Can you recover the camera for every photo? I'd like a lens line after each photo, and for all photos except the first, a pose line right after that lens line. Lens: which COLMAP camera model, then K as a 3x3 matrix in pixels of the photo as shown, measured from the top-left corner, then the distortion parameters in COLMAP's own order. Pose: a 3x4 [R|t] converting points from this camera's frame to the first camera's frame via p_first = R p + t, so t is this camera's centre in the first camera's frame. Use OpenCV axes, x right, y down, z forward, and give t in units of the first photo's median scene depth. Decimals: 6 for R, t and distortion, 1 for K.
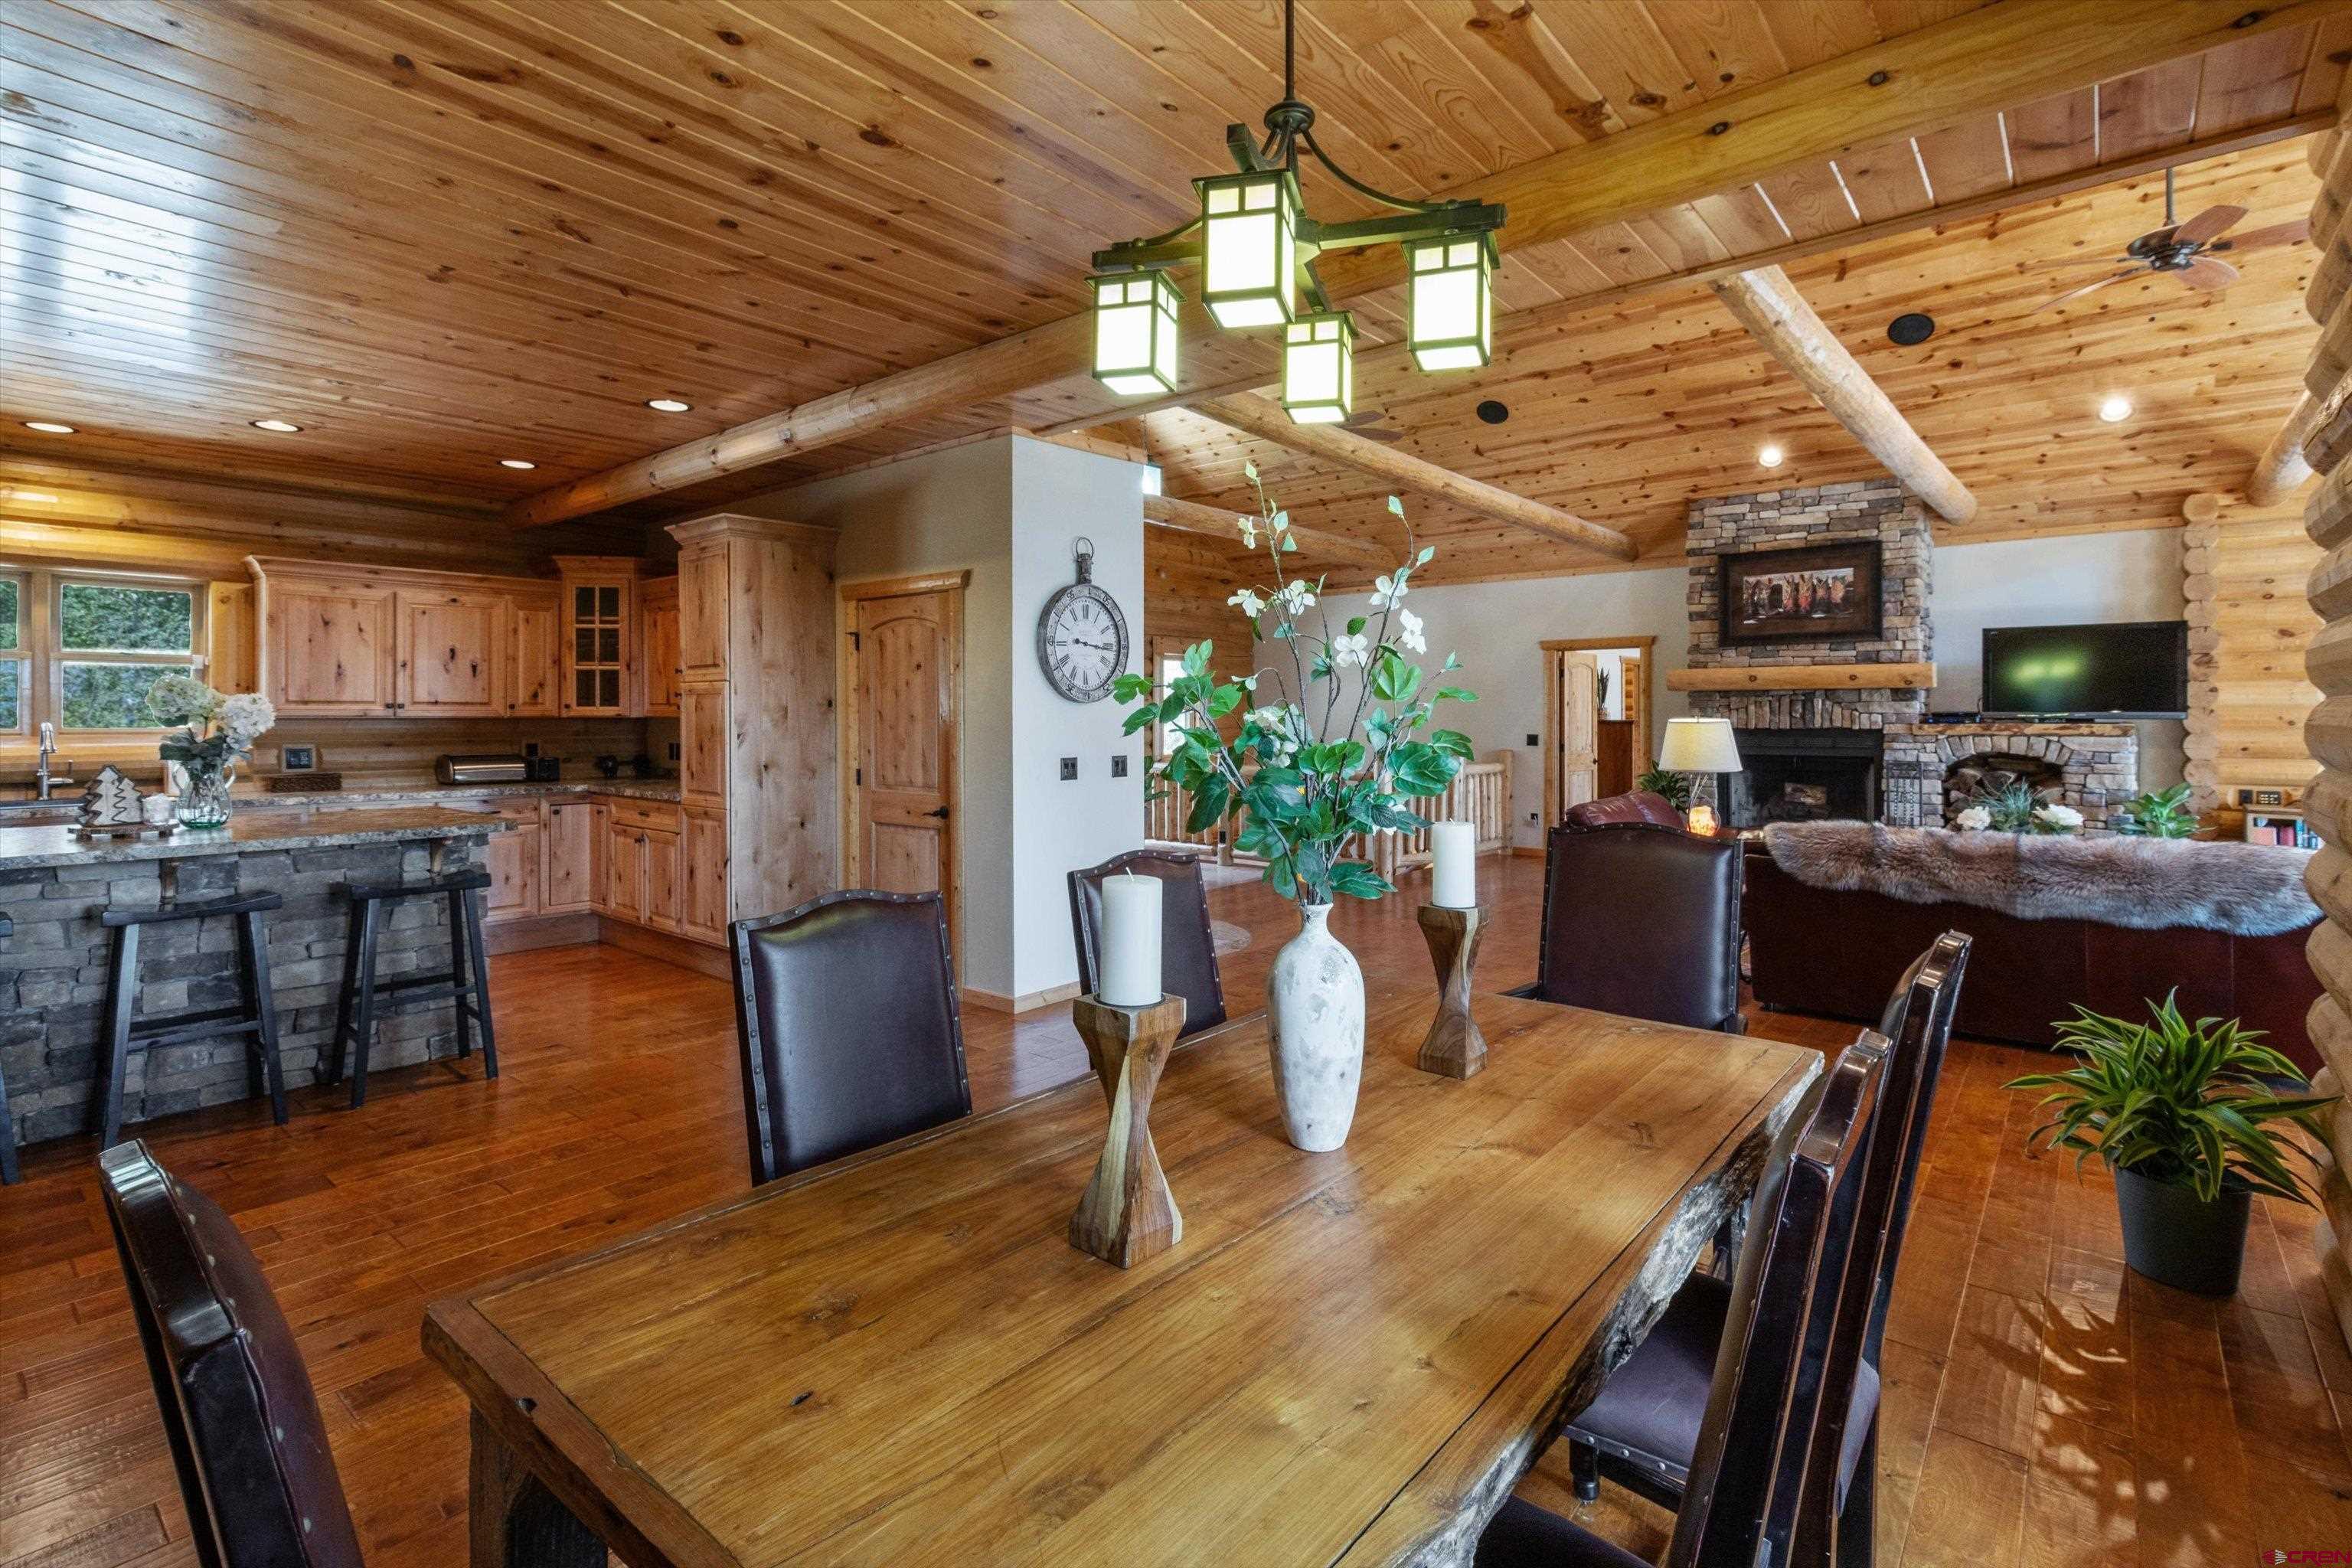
lens RADIAL K [[1095.5, 0, 1178.6], [0, 1095.5, 717.3], [0, 0, 1]] dist [0.003561, 0.000880]
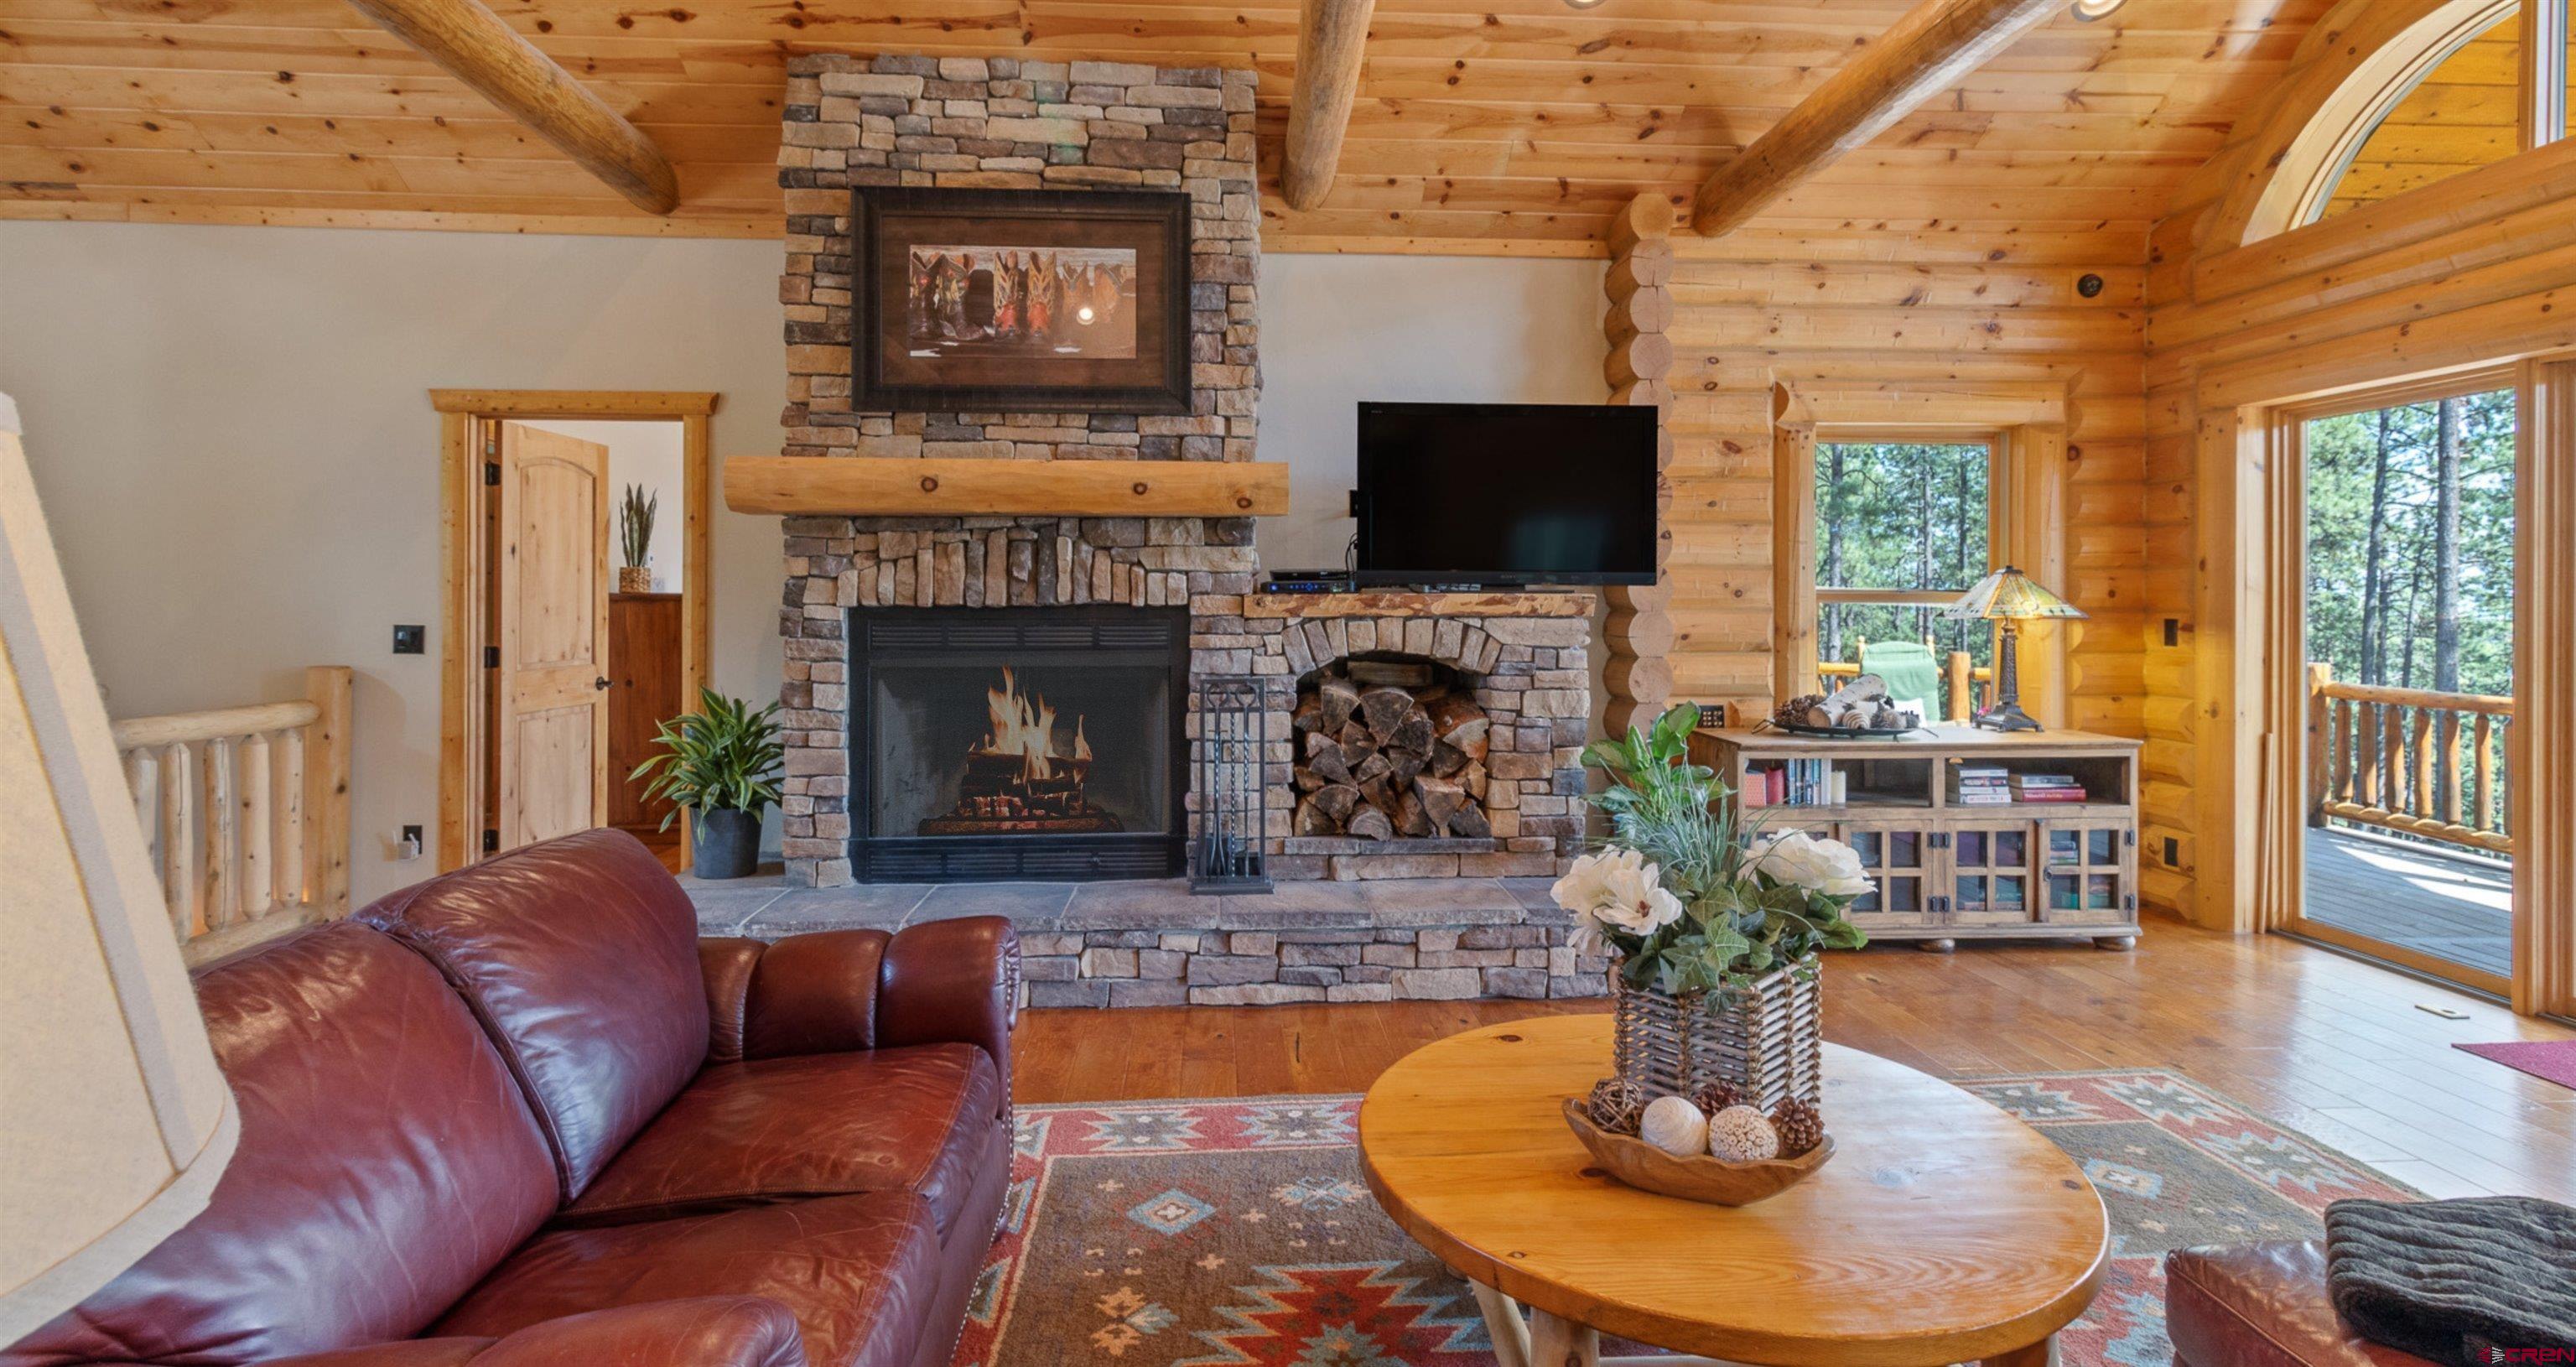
lens RADIAL K [[1224.1, 0, 1305.8], [0, 1224.1, 597.8], [0, 0, 1]] dist [0.010415, -0.000651]
pose [[0.709348, 0.006208, 0.704831, 0.372995], [-0.001670, 0.999973, -0.007127, 0.013091], [-0.704856, 0.003878, 0.709340, 0.714147]]
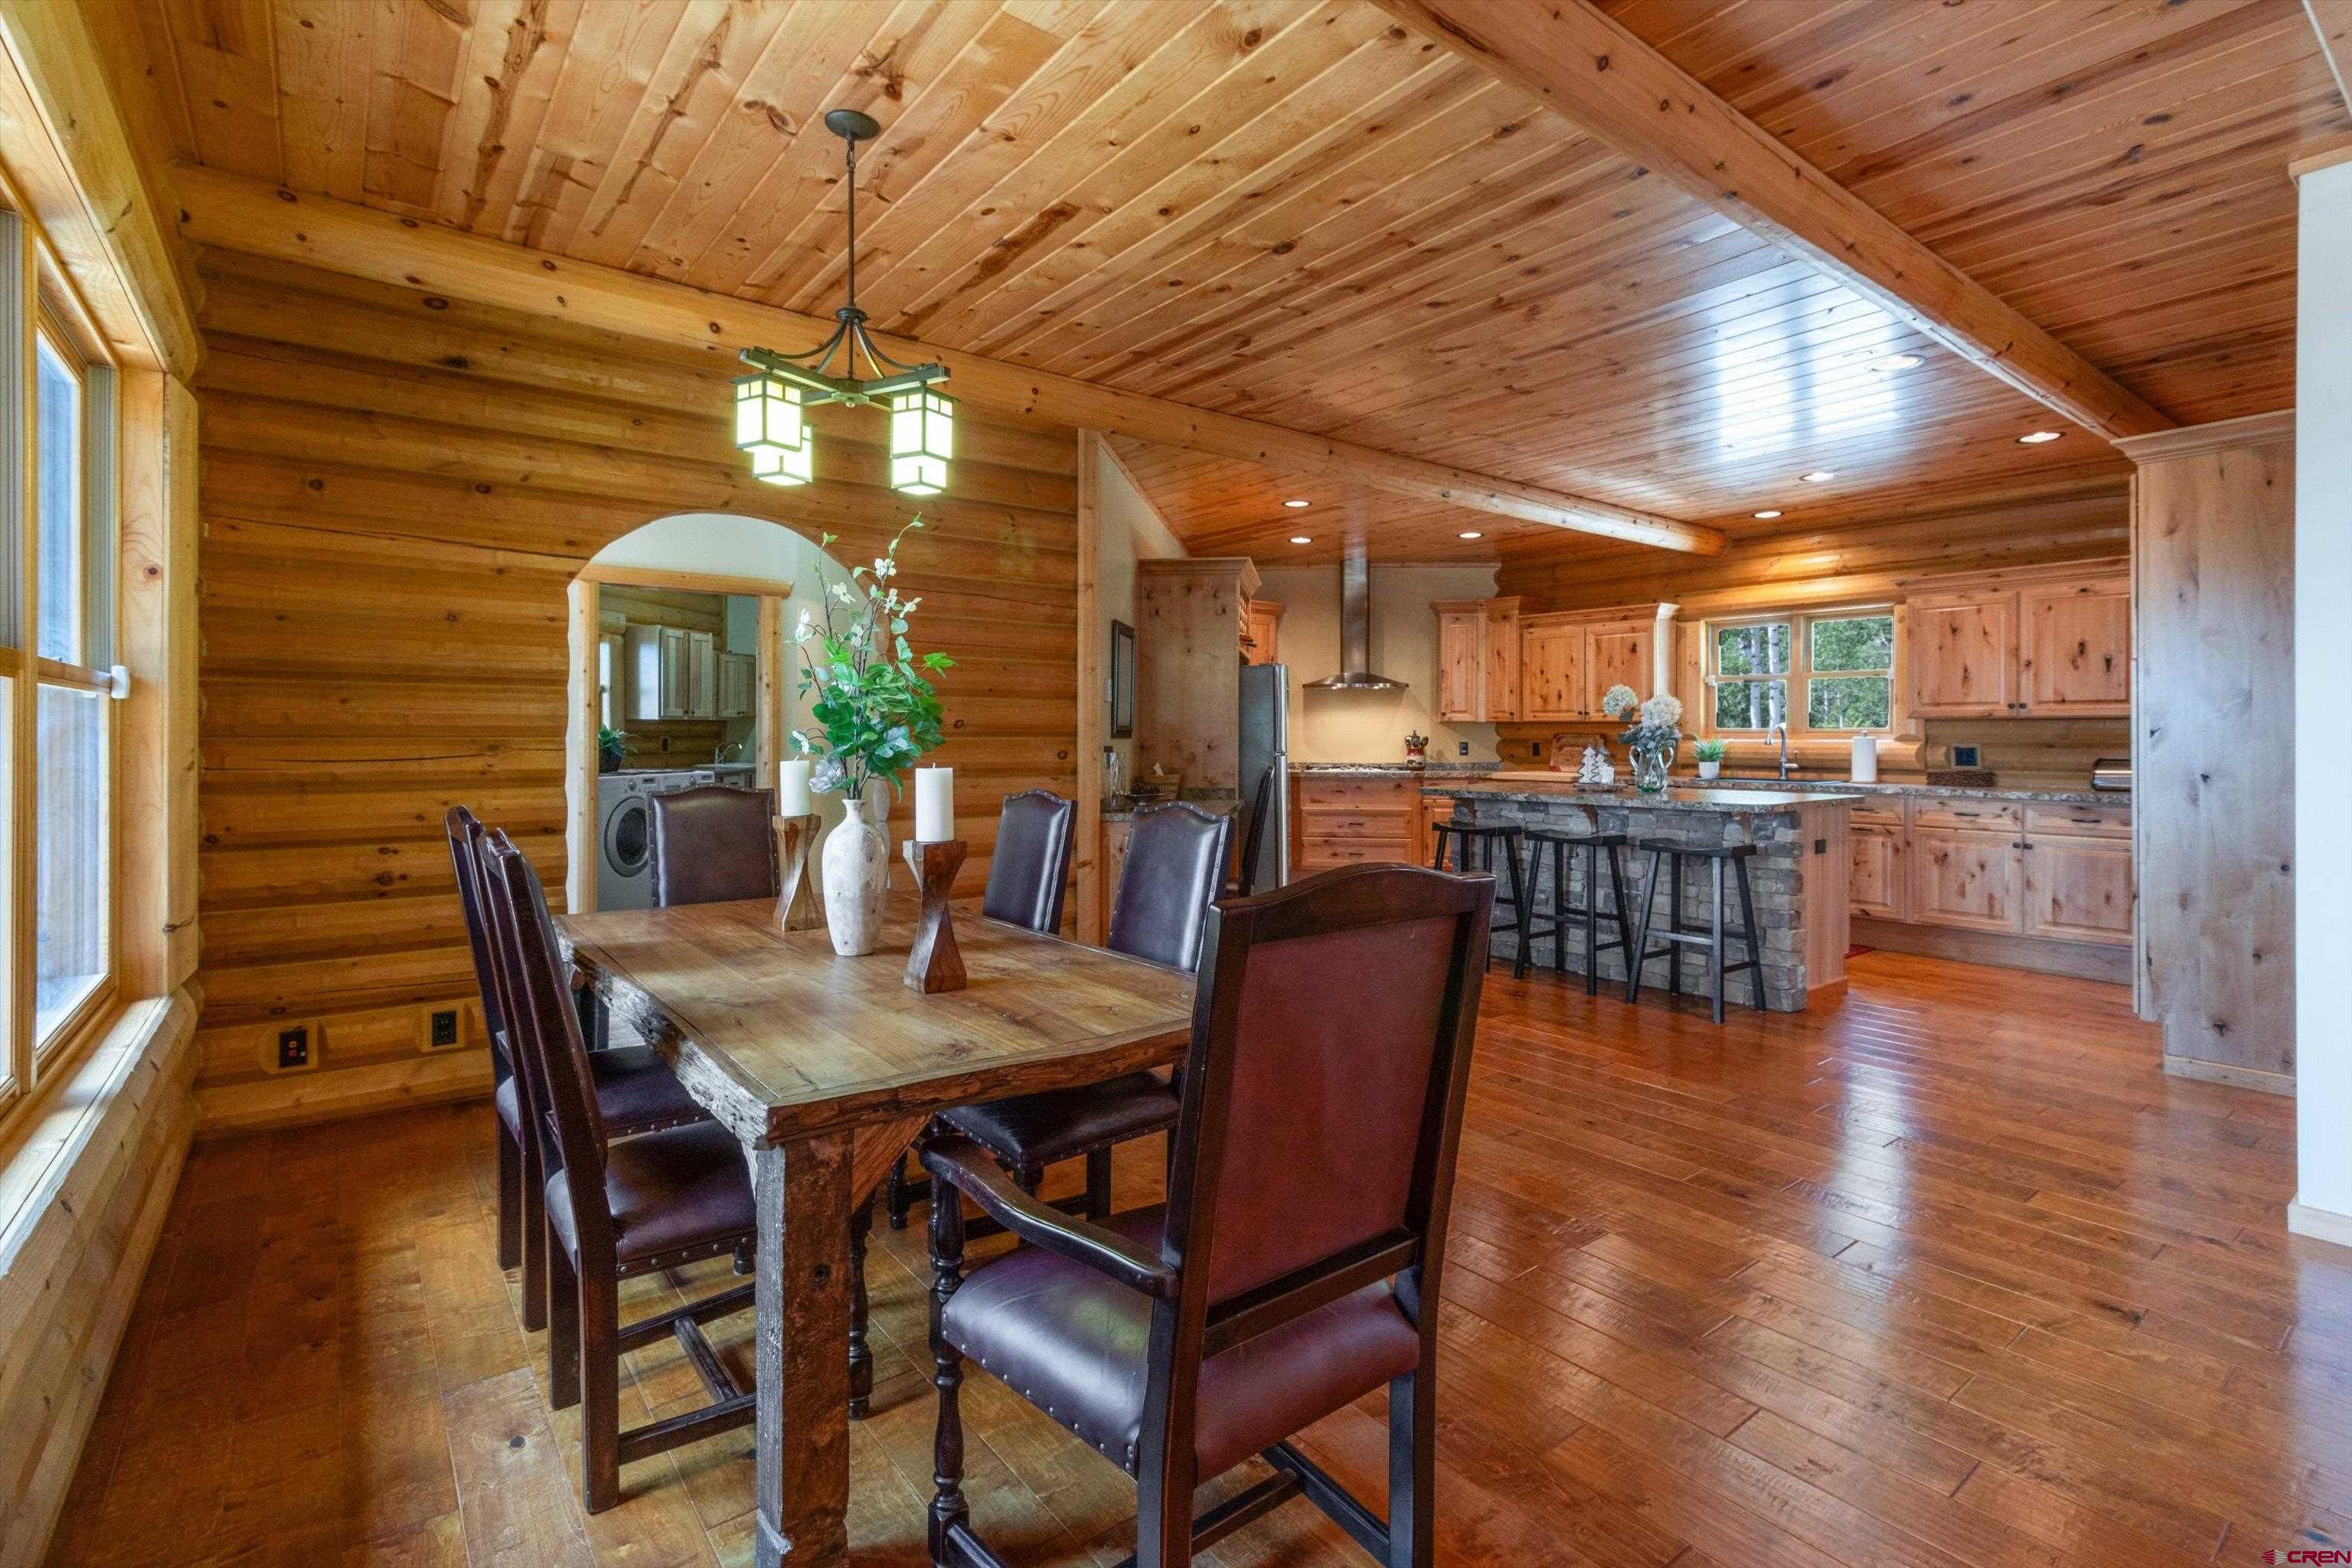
lens RADIAL K [[1095.5, 0, 1193.3], [0, 1095.5, 731.7], [0, 0, 1]] dist [0.003561, 0.000880]
pose [[-0.200100, -0.004197, -0.979766, 0.375503], [-0.003008, 0.999989, -0.003670, 0.017400], [0.979771, 0.002213, -0.200110, 0.423937]]
